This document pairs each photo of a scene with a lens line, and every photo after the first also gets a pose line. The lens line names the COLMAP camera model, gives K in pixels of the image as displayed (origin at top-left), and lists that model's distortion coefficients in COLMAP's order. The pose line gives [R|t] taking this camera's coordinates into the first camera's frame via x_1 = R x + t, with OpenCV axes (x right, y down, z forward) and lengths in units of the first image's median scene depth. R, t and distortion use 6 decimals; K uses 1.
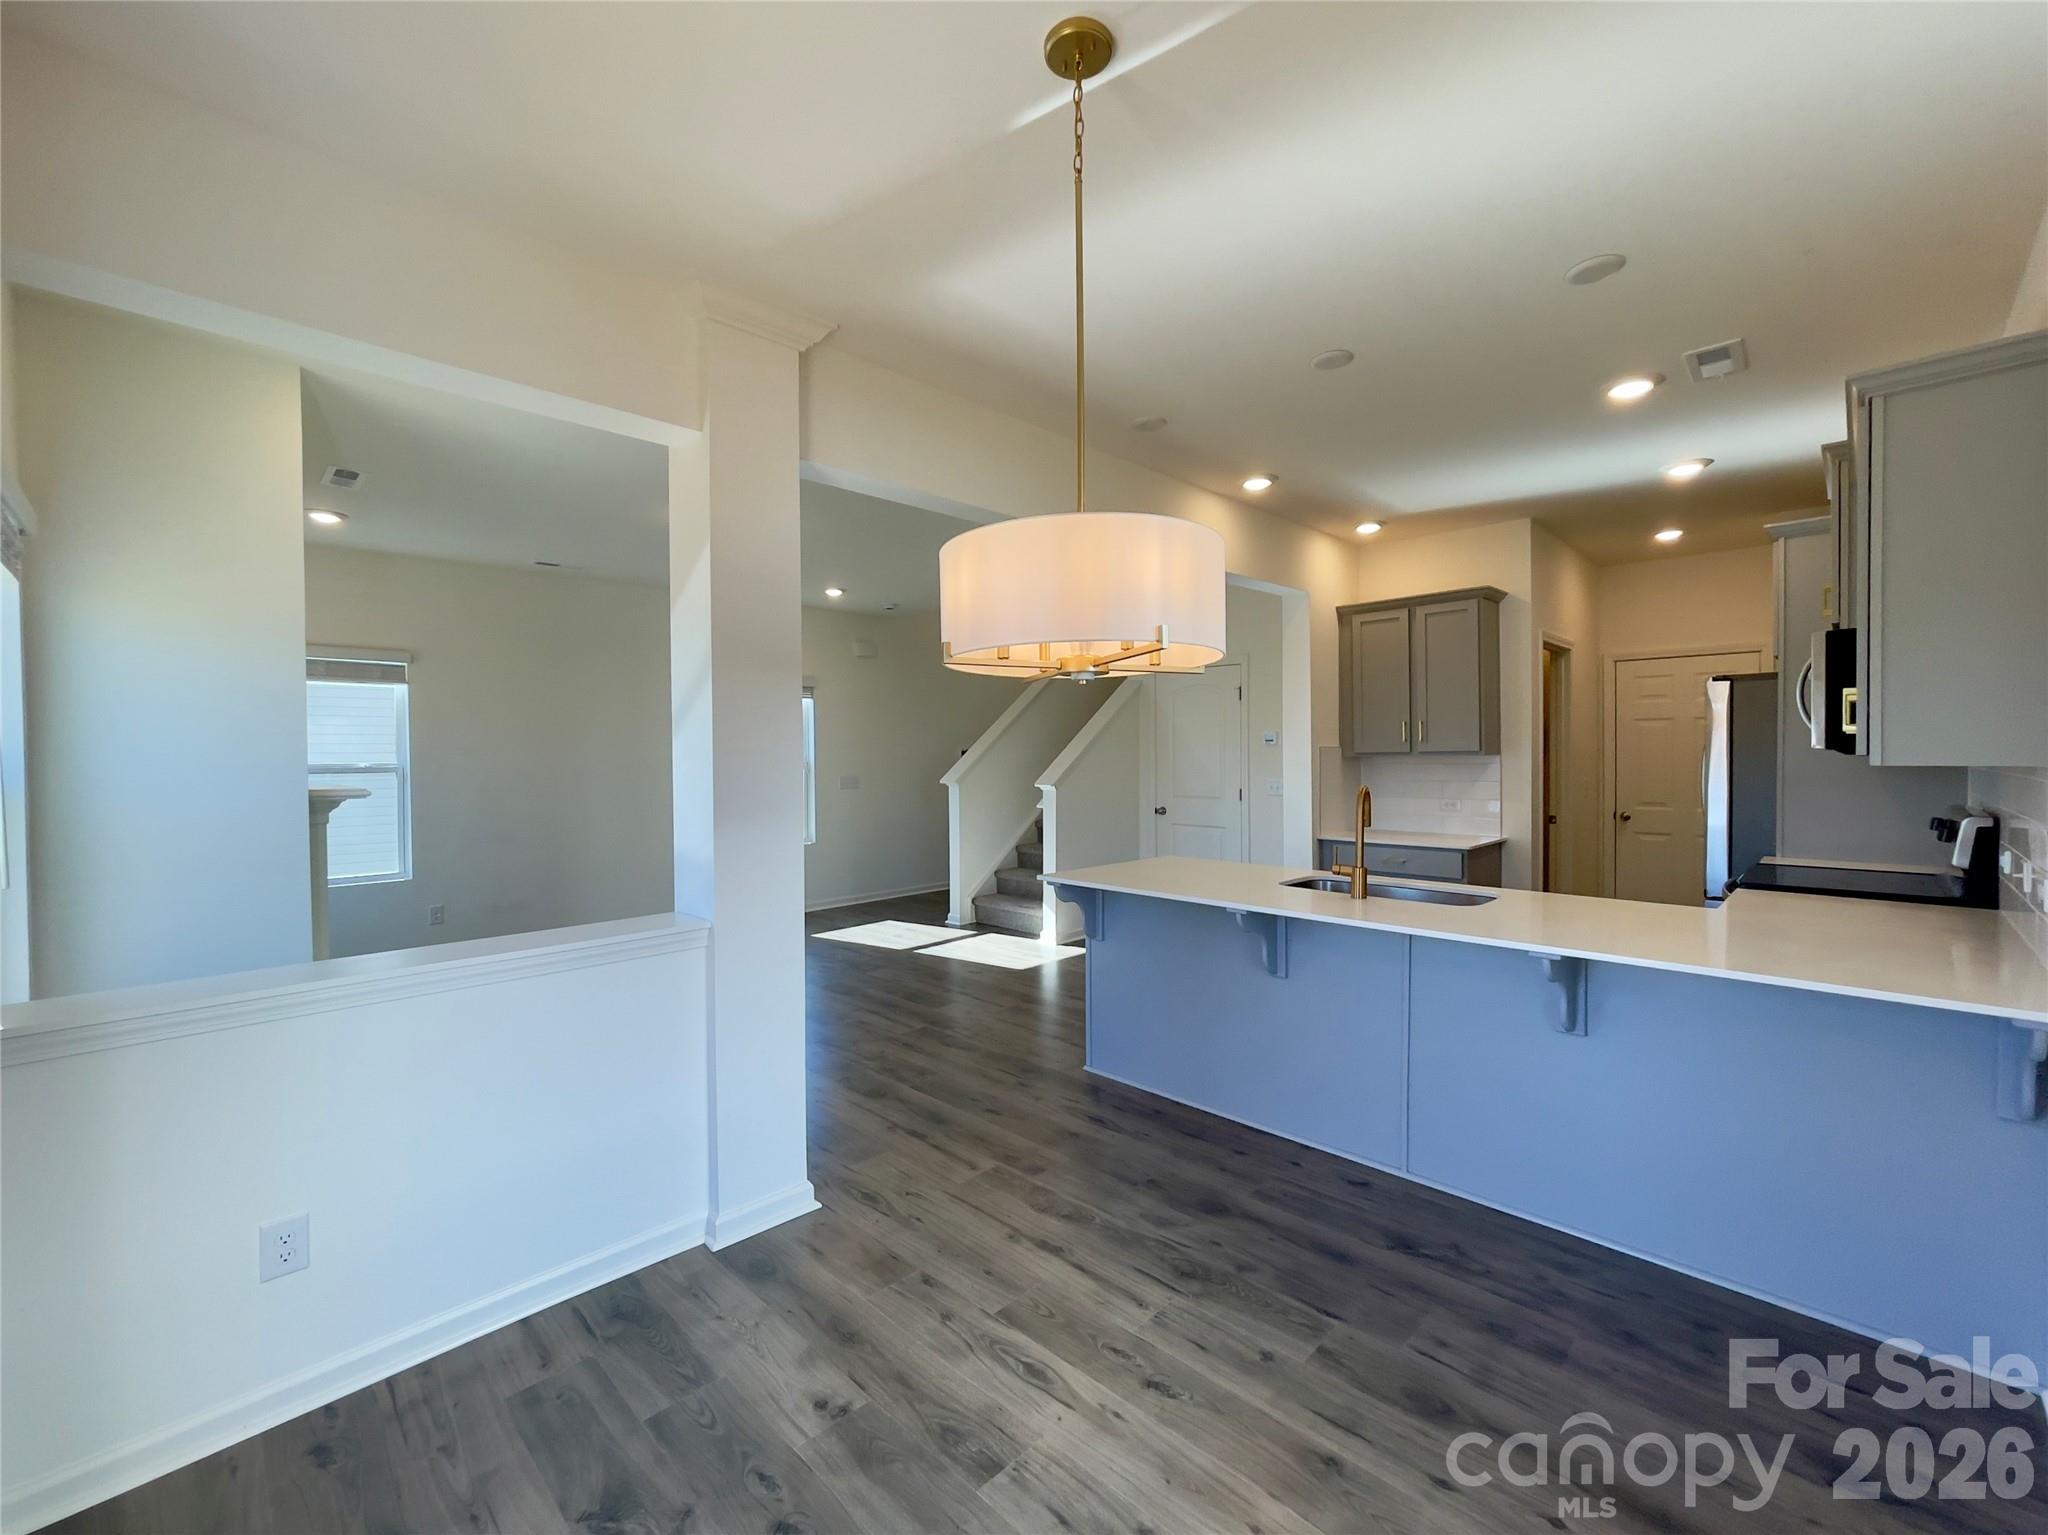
lens RADIAL K [[830.9, 0, 1021.1], [0, 830.9, 769.3], [0, 0, 1]] dist [-0.003079, -0.000506]
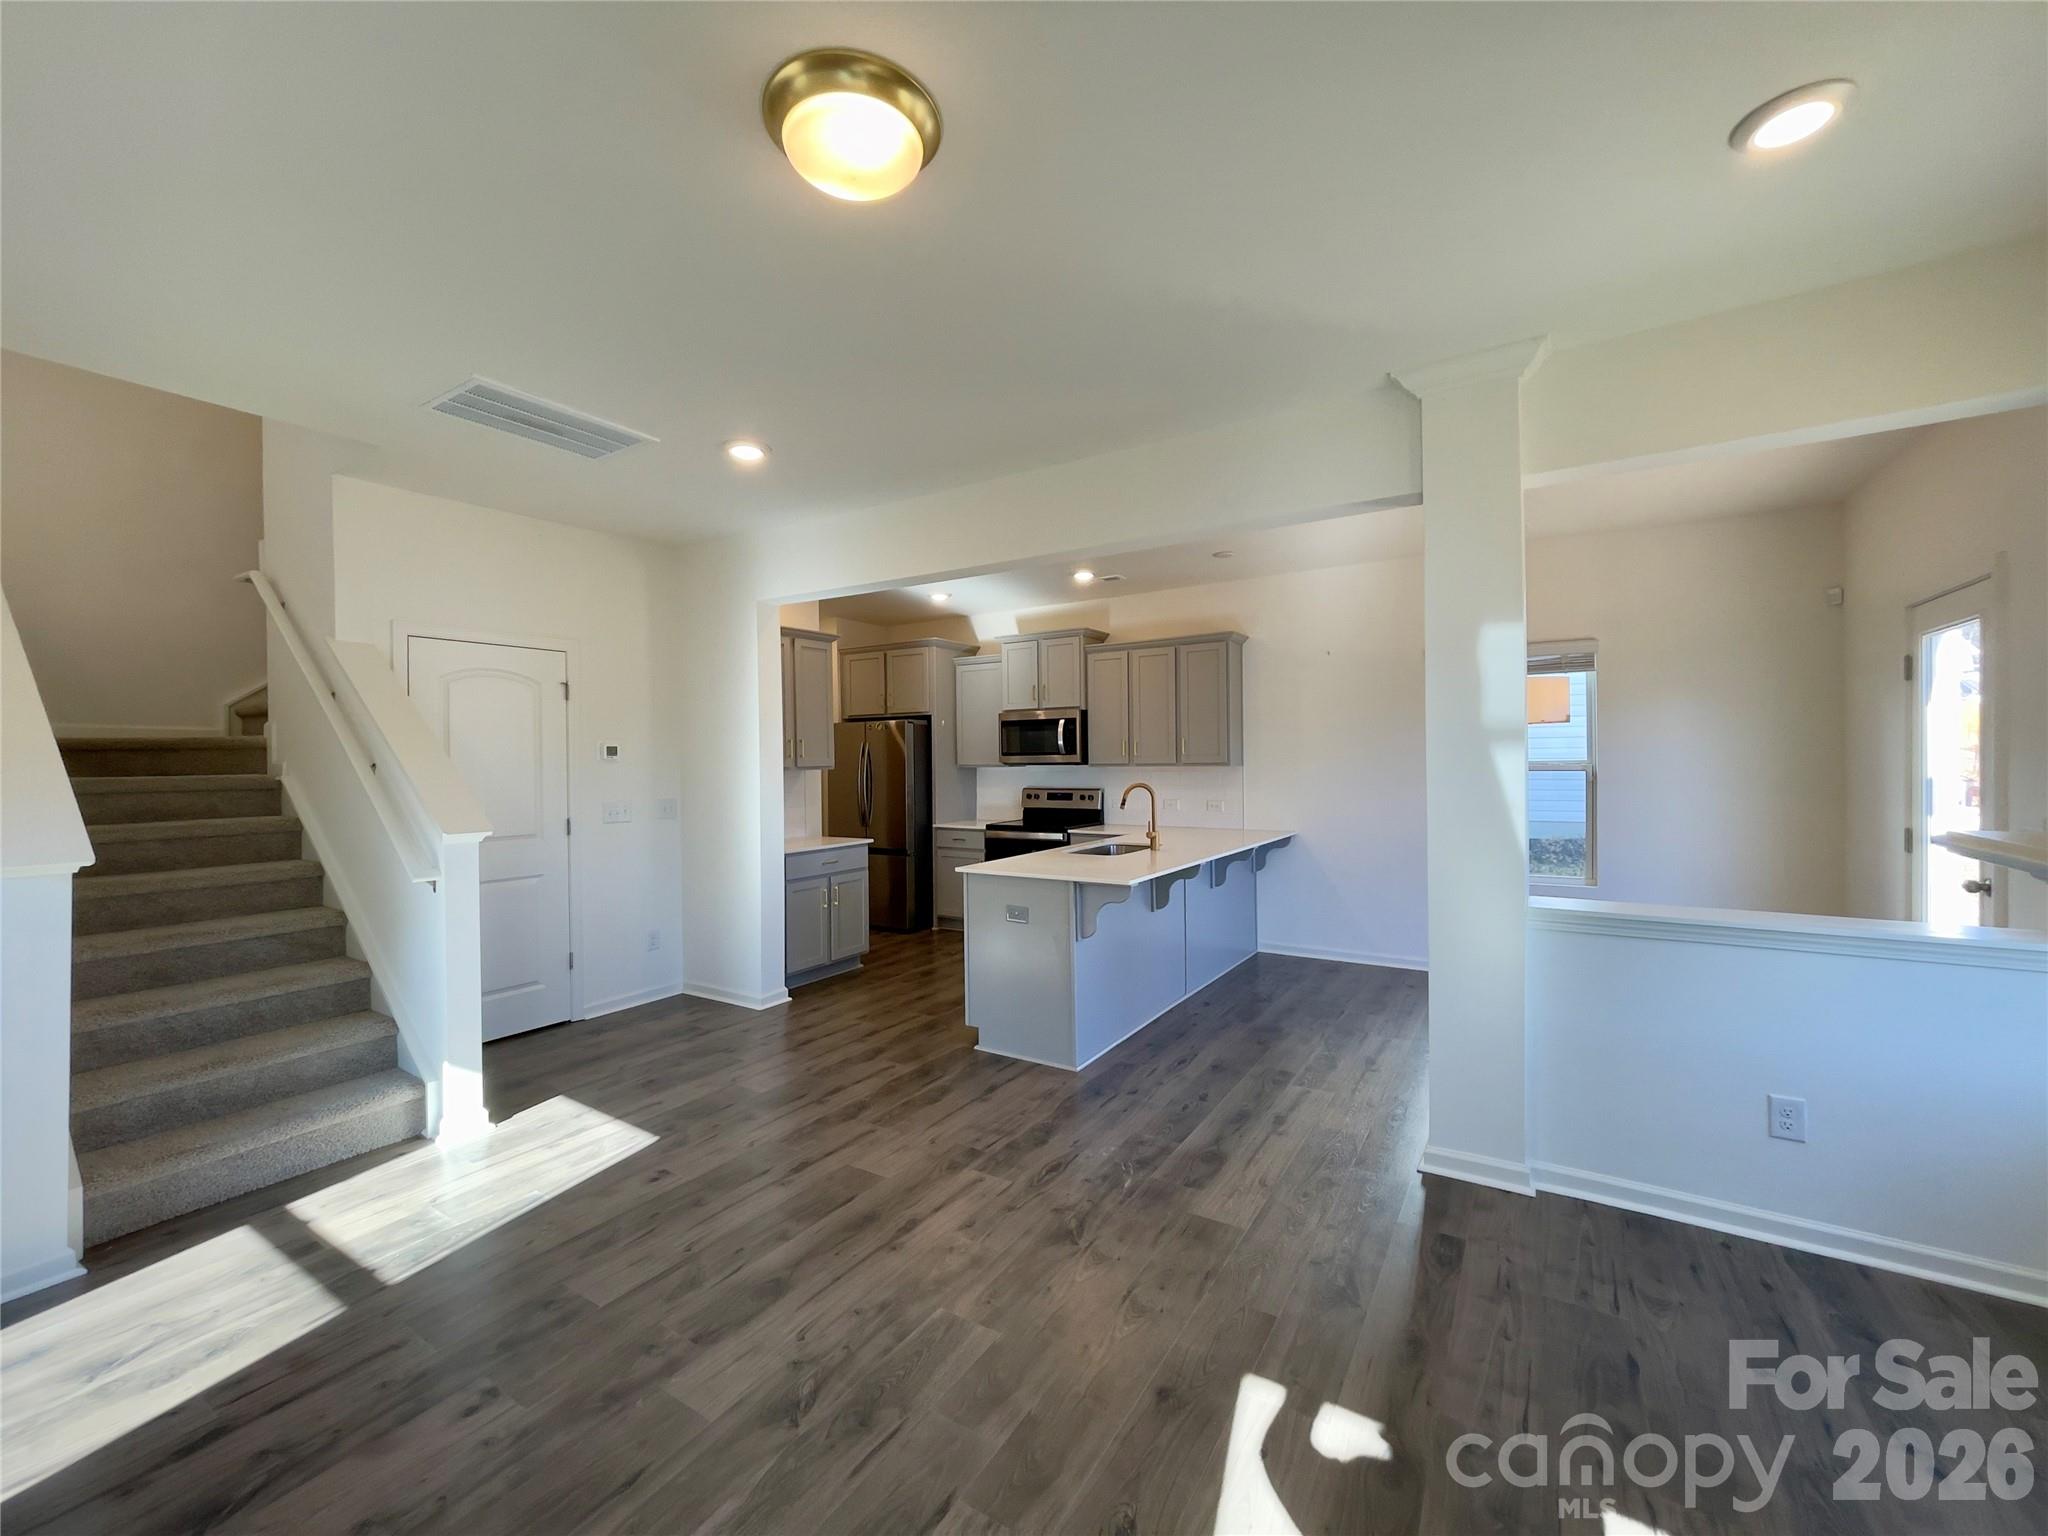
lens RADIAL K [[830.9, 0, 994.7], [0, 830.9, 756.8], [0, 0, 1]] dist [-0.003079, -0.000506]
pose [[-0.182904, 0.006866, 0.983107, -1.091034], [0.031340, 0.999508, -0.001150, -0.038267], [-0.982631, 0.030600, -0.183029, 1.510849]]
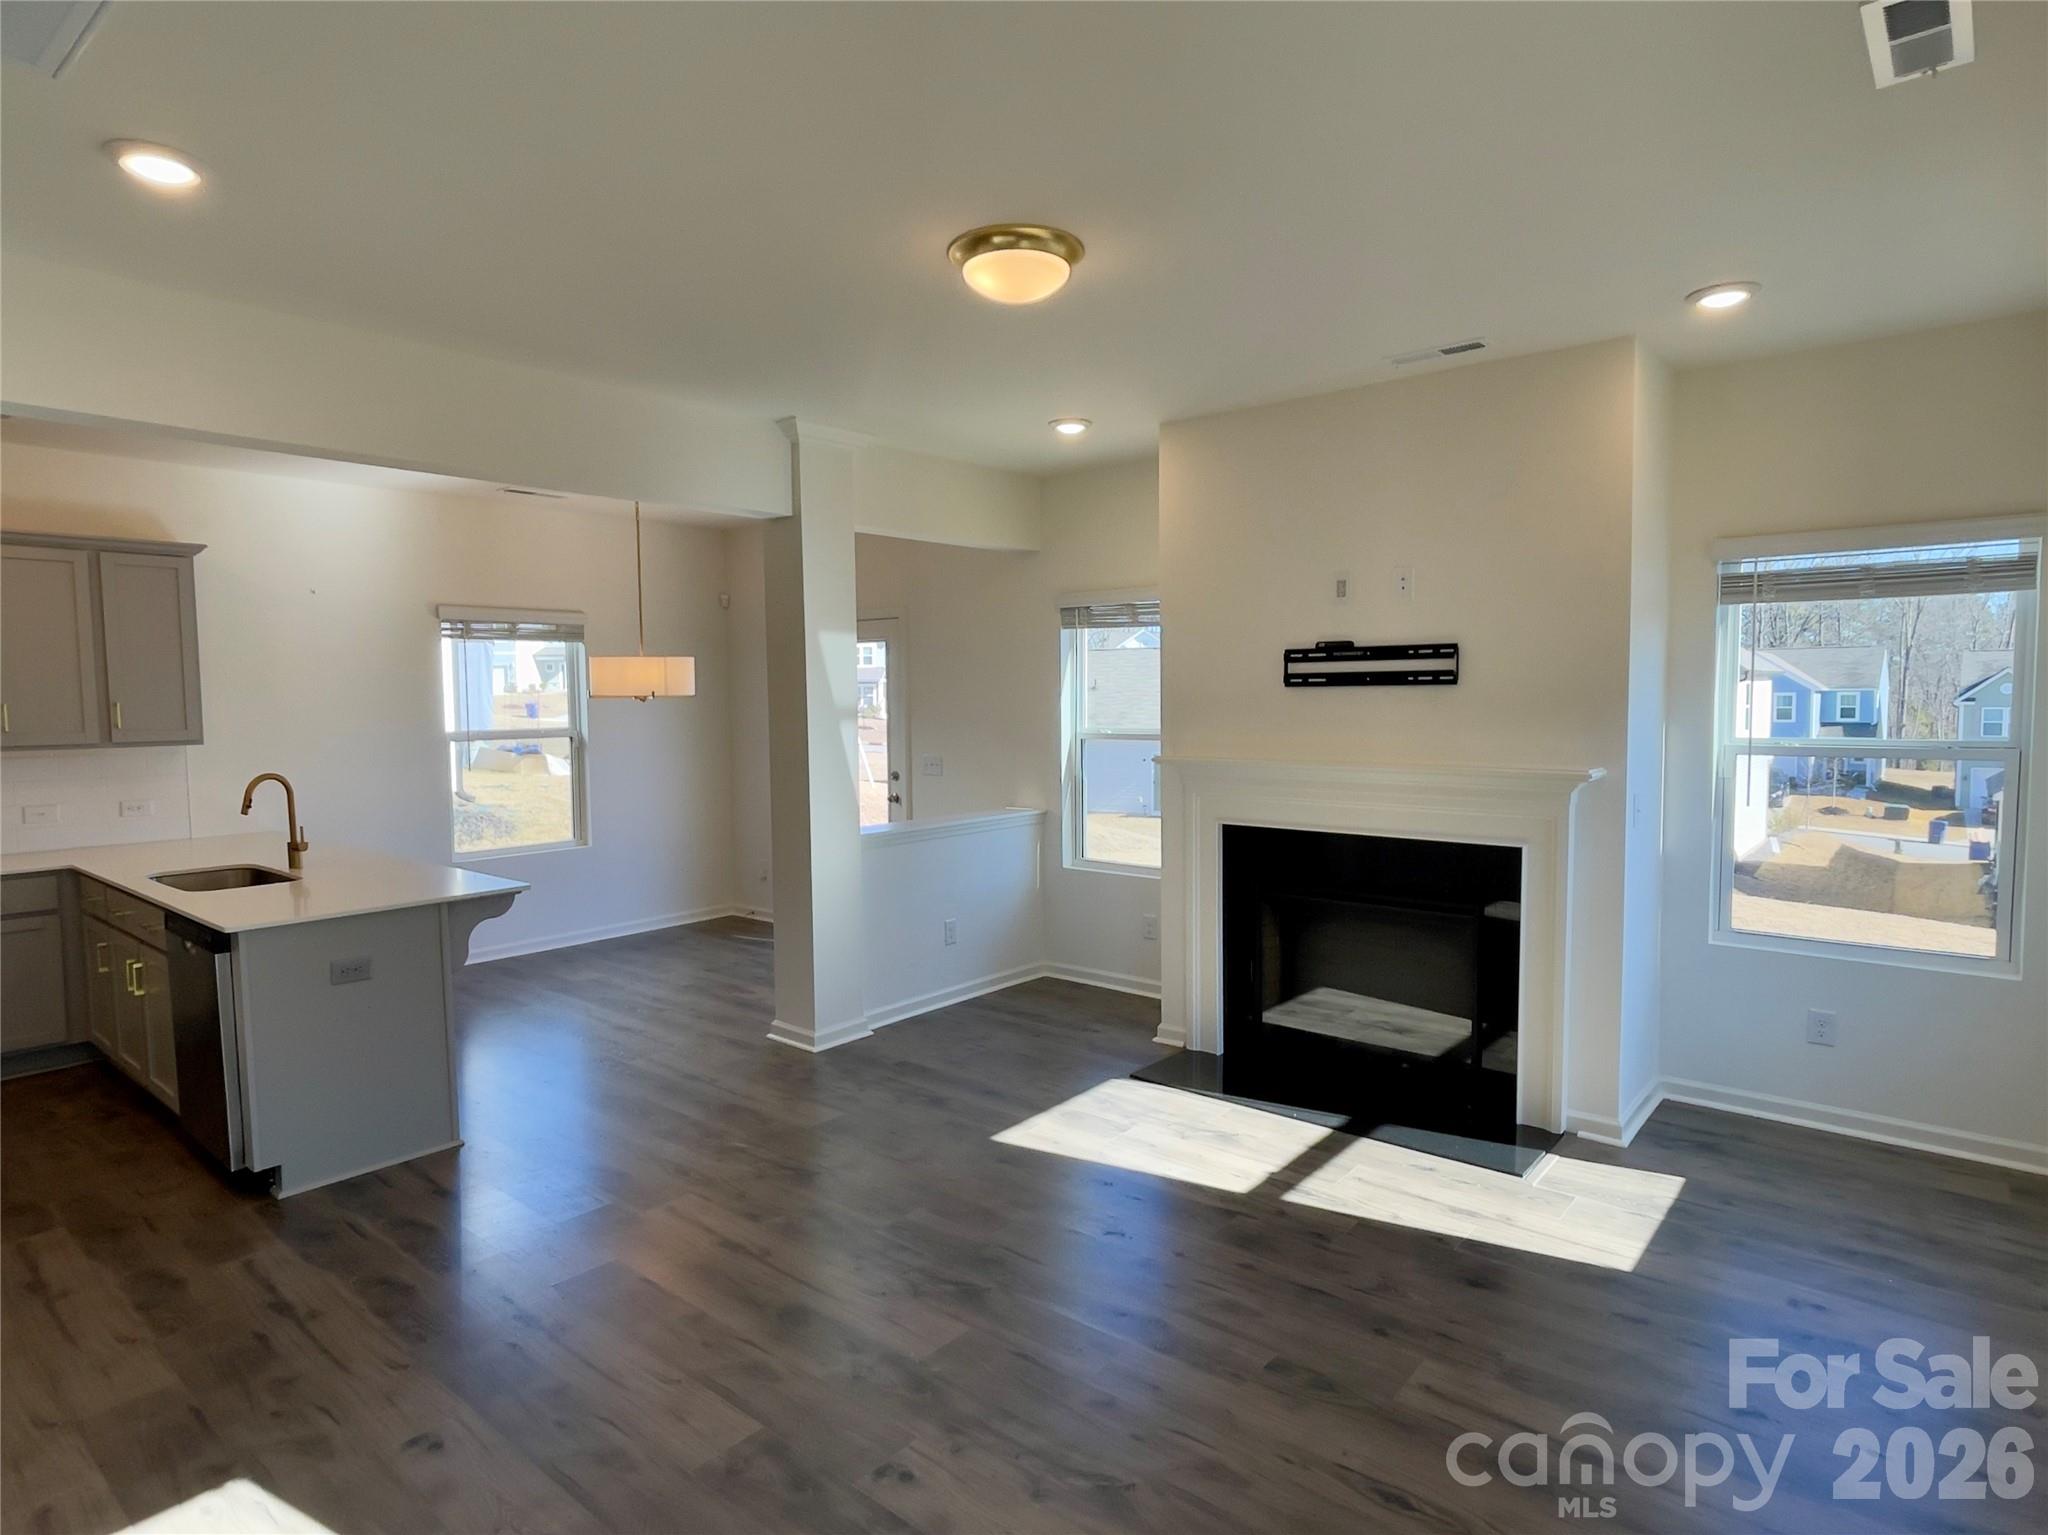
lens RADIAL K [[1163.5, 0, 1026.4], [0, 1163.5, 764.8], [0, 0, 1]] dist [0.001025, 0.003408]
pose [[-0.997003, 0.018211, -0.075194, -0.459775], [0.012122, 0.996669, 0.080653, -0.099844], [0.076412, 0.079500, -0.993902, 2.505451]]
